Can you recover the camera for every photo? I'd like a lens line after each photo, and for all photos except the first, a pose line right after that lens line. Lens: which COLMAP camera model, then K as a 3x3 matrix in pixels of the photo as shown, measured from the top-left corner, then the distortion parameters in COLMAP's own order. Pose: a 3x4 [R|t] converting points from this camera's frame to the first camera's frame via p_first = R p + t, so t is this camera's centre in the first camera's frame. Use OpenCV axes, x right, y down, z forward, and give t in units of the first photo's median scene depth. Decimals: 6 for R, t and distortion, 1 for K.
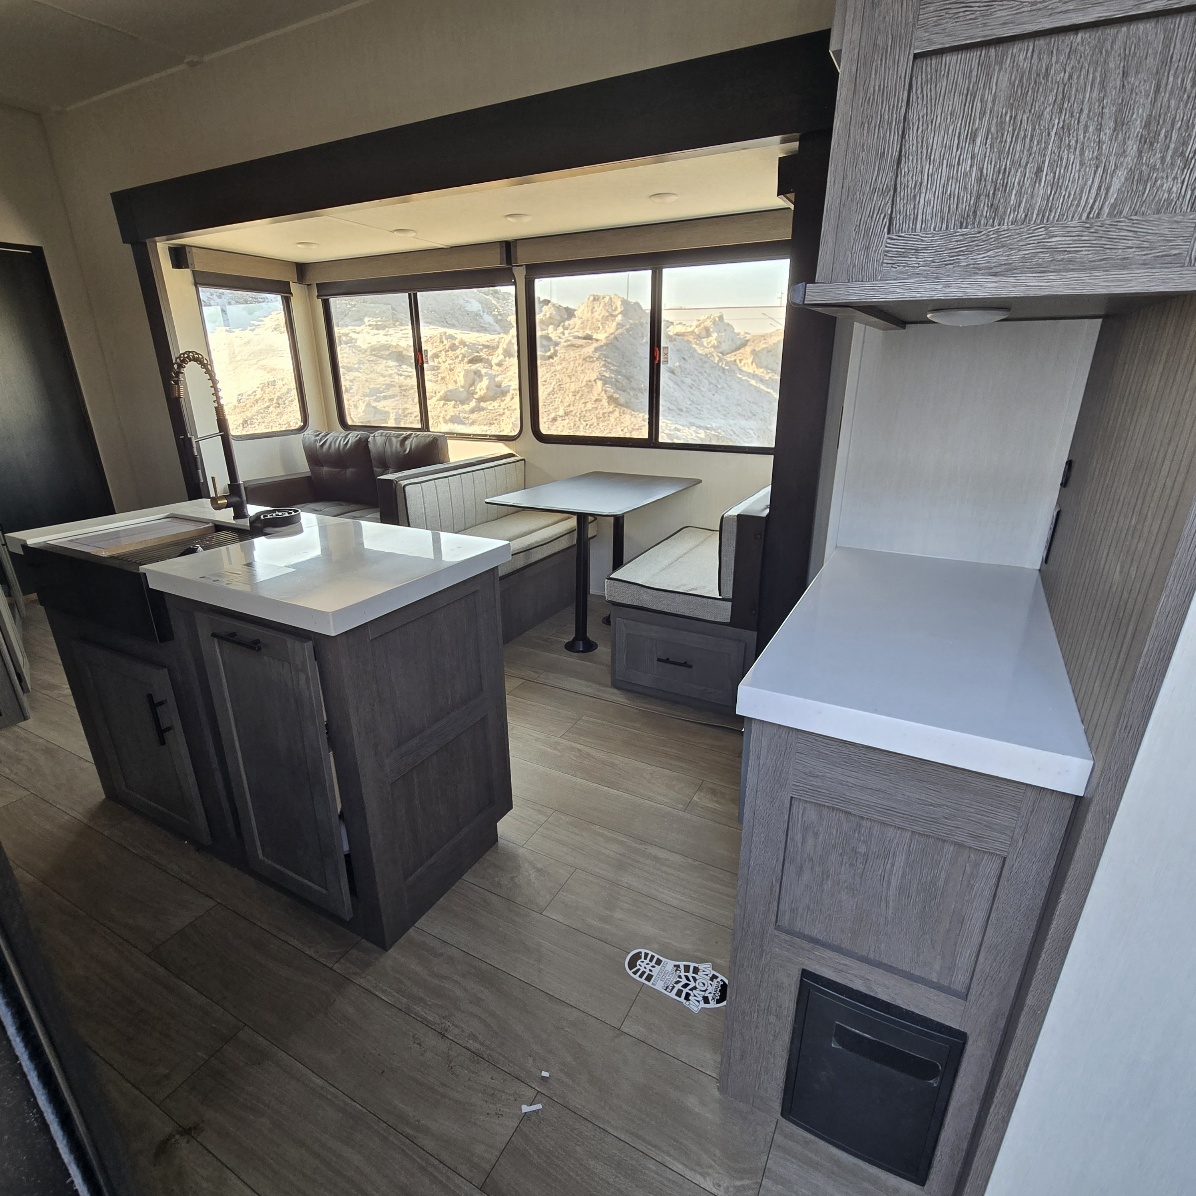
lens RADIAL K [[654.1, 0, 577.1], [0, 654.1, 620.0], [0, 0, 1]] dist [0.000758, 0.000459]
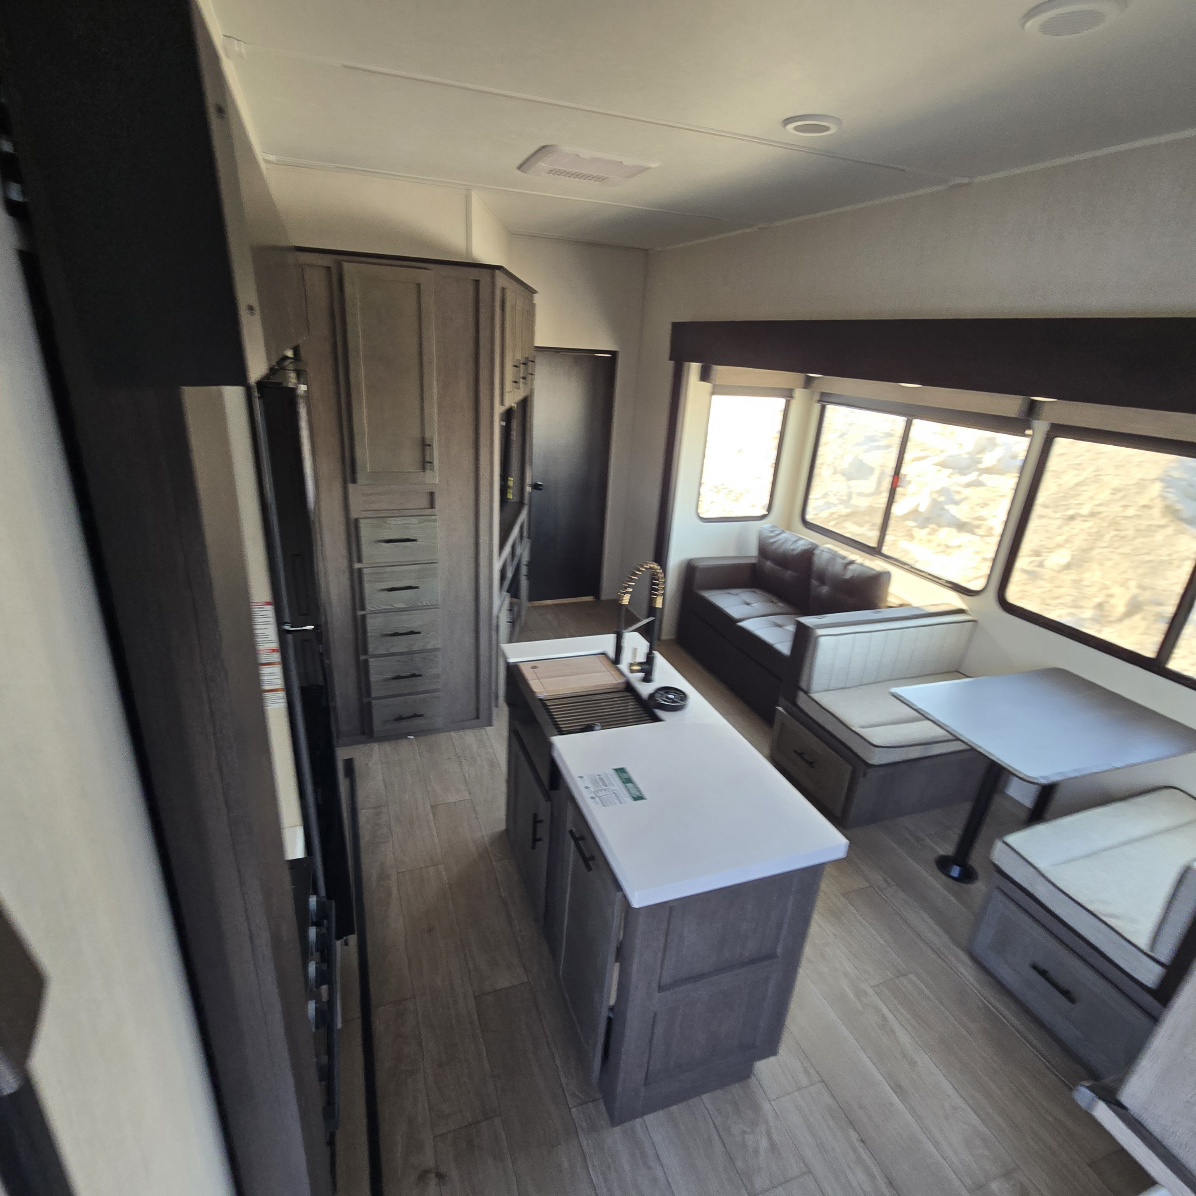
lens RADIAL K [[654.1, 0, 584.6], [0, 654.1, 615.2], [0, 0, 1]] dist [0.000758, 0.000459]
pose [[0.758562, 0.299255, -0.578818, 0.025779], [-0.299914, 0.948963, 0.097576, -0.165946], [0.578477, 0.099578, 0.809598, -0.020151]]
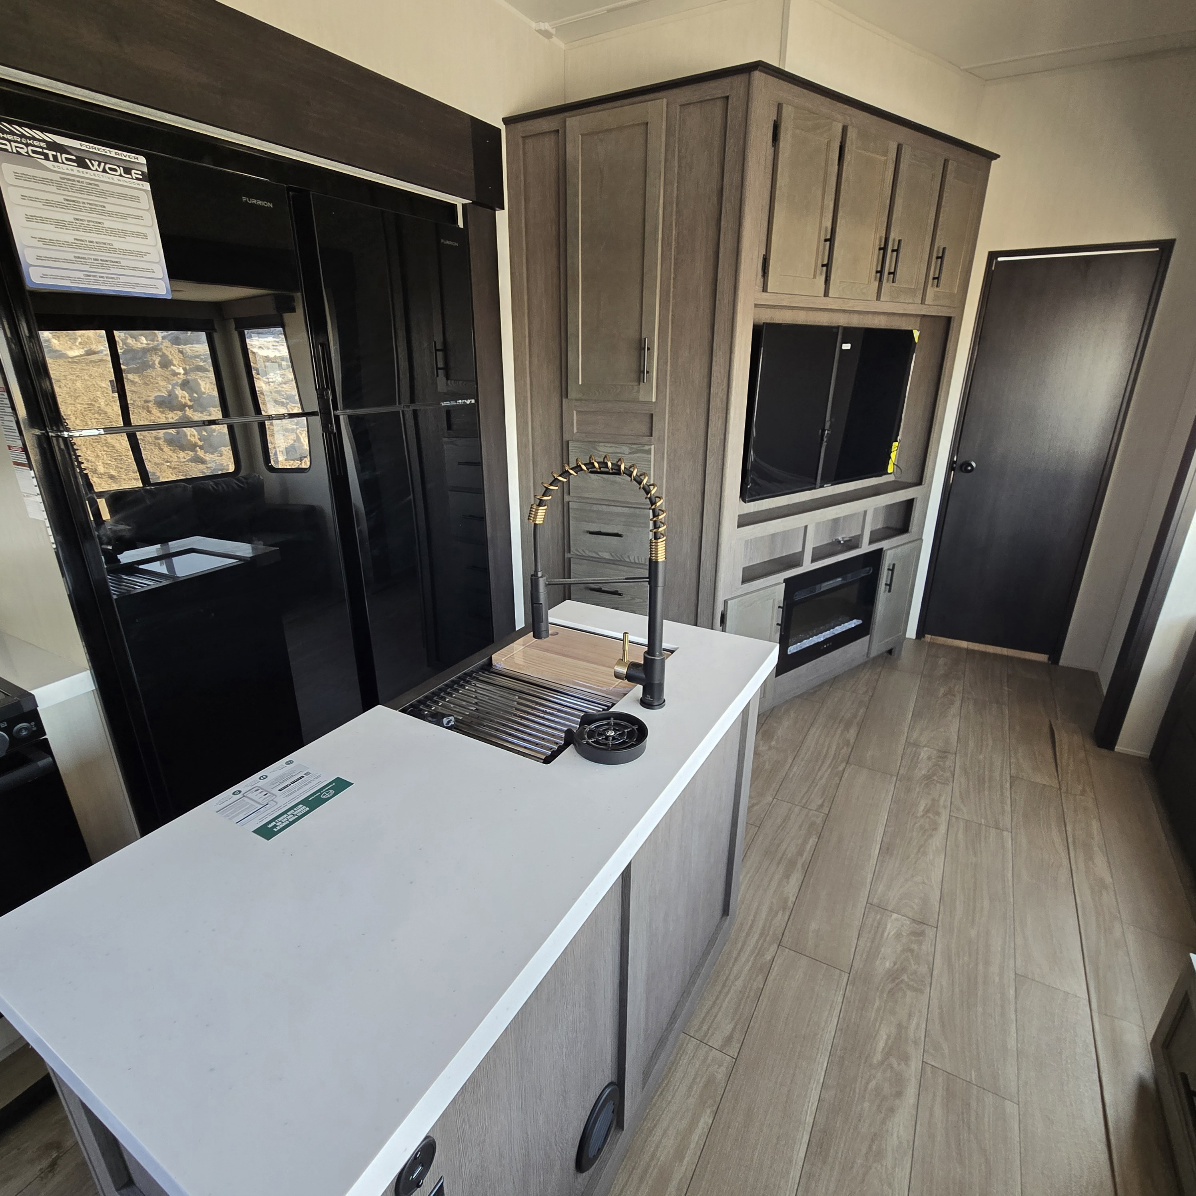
lens RADIAL K [[654.1, 0, 583.9], [0, 654.1, 610.9], [0, 0, 1]] dist [0.000758, 0.000459]
pose [[-0.013580, 0.370489, -0.928738, 0.019309], [-0.365078, 0.862864, 0.349549, -0.203118], [0.930878, 0.343808, 0.123539, 0.390303]]
